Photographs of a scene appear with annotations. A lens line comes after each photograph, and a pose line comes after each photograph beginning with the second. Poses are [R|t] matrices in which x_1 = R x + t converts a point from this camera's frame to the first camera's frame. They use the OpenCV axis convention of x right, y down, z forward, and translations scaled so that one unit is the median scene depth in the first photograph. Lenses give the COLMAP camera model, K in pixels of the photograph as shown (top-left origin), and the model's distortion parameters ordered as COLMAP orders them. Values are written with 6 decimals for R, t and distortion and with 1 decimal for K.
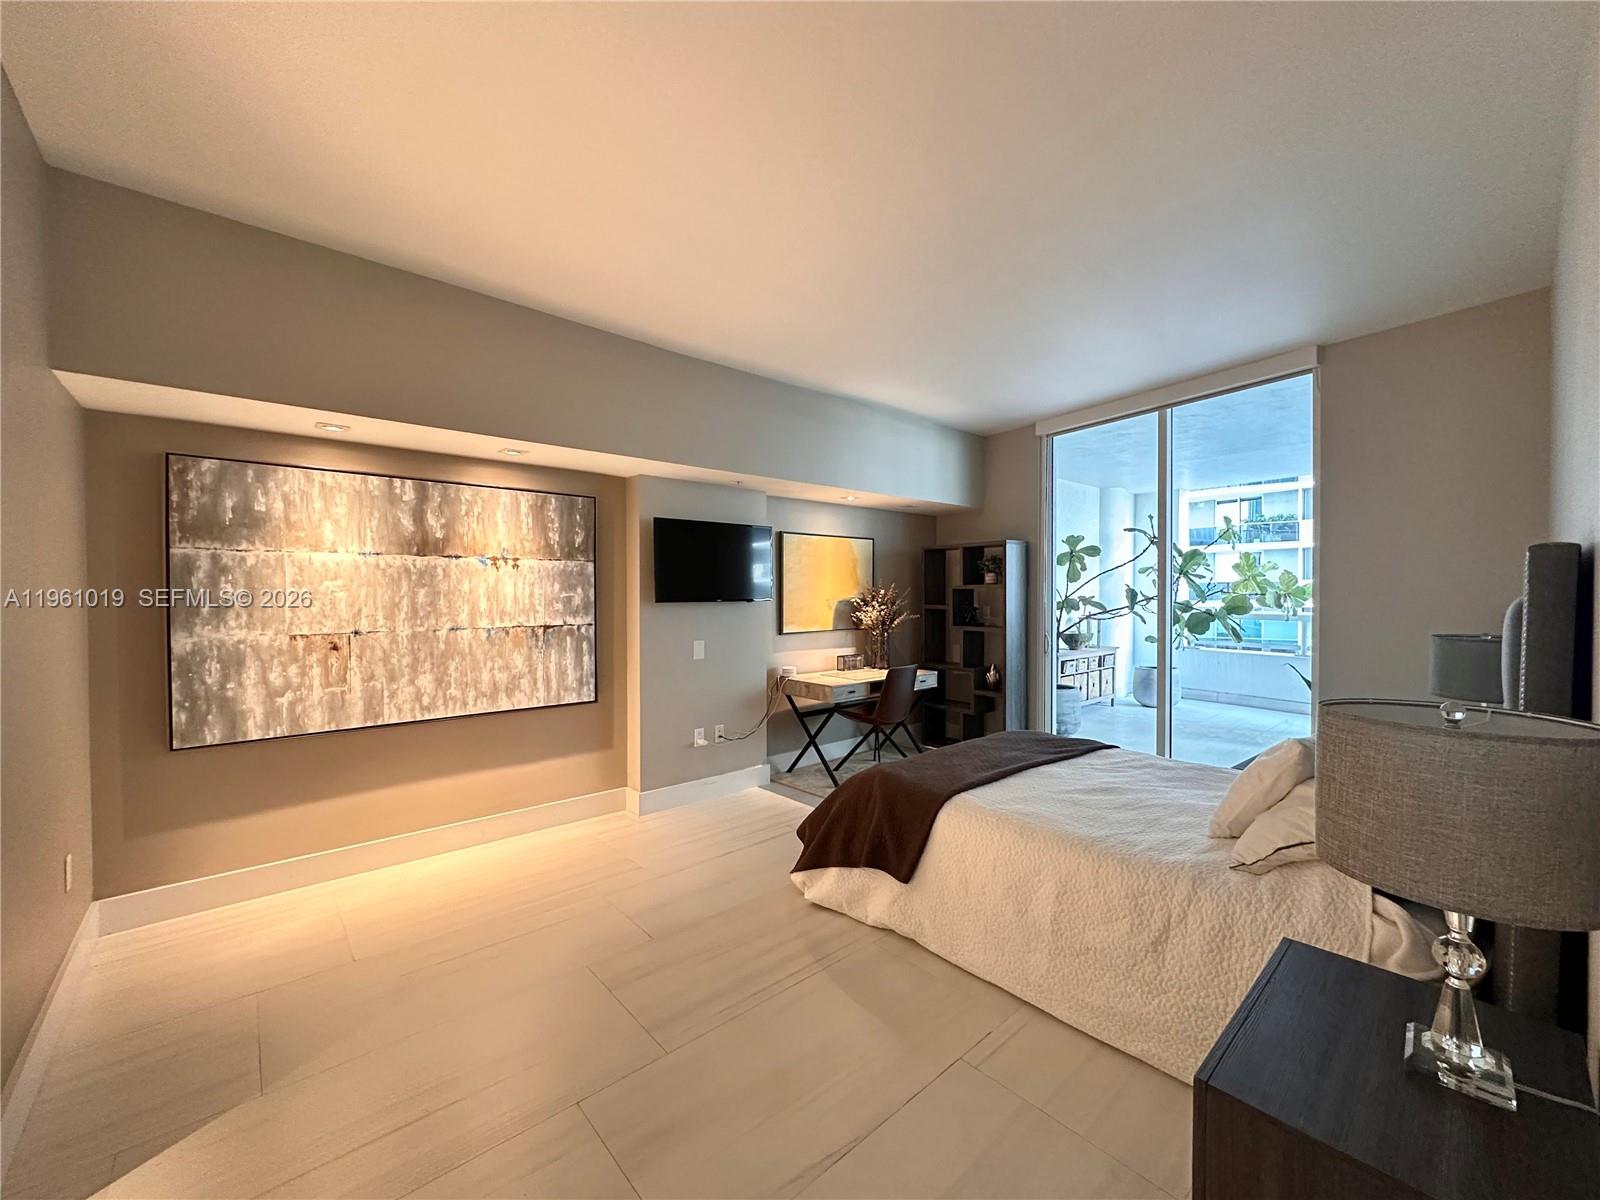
lens RADIAL K [[638.5, 0, 800.0], [0, 638.5, 600.0], [0, 0, 1]] dist [-0.005584, 0.000249]
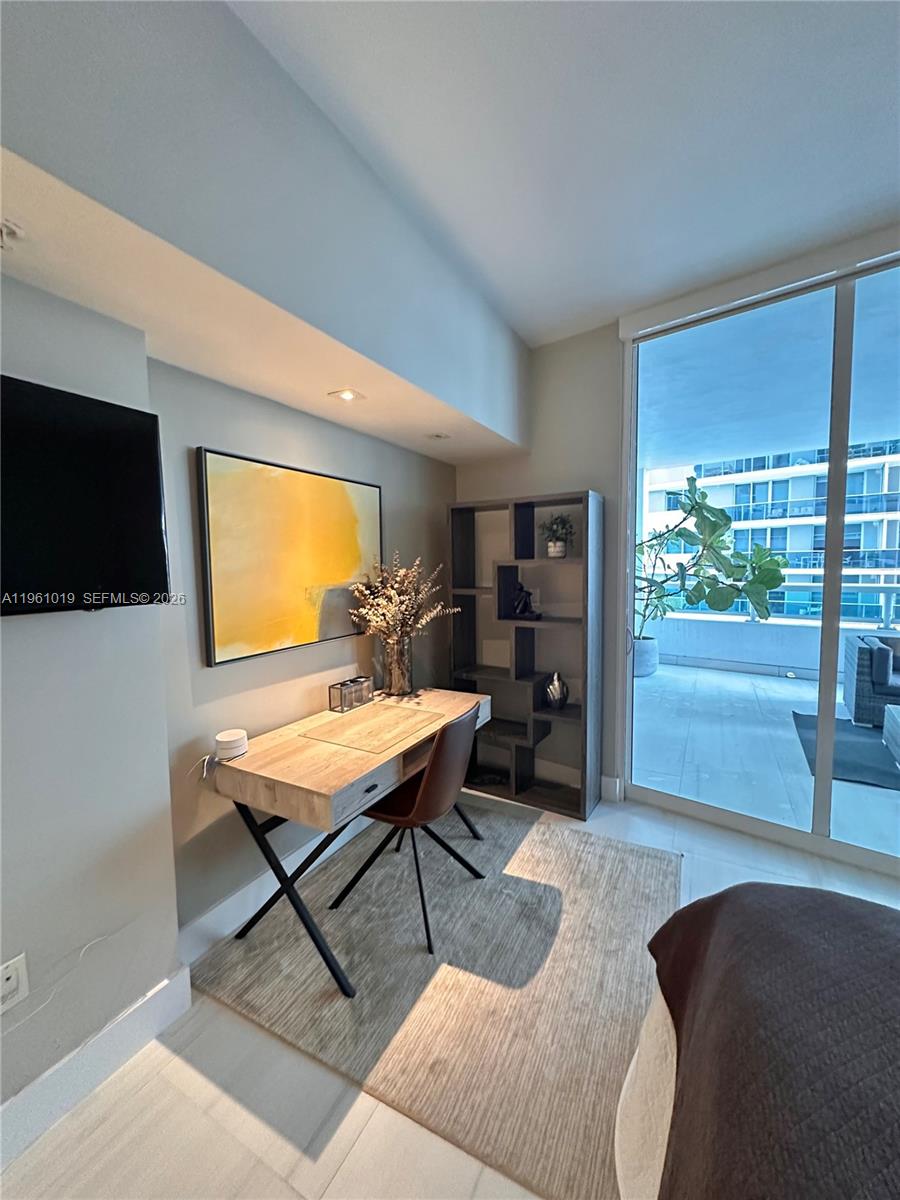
lens RADIAL K [[478.9, 0, 449.7], [0, 478.9, 599.0], [0, 0, 1]] dist [-0.005584, 0.000249]
pose [[0.942454, -0.035802, 0.332415, 0.020304], [0.017533, 0.998174, 0.057798, -0.012983], [-0.333877, -0.048644, 0.941361, 0.553551]]
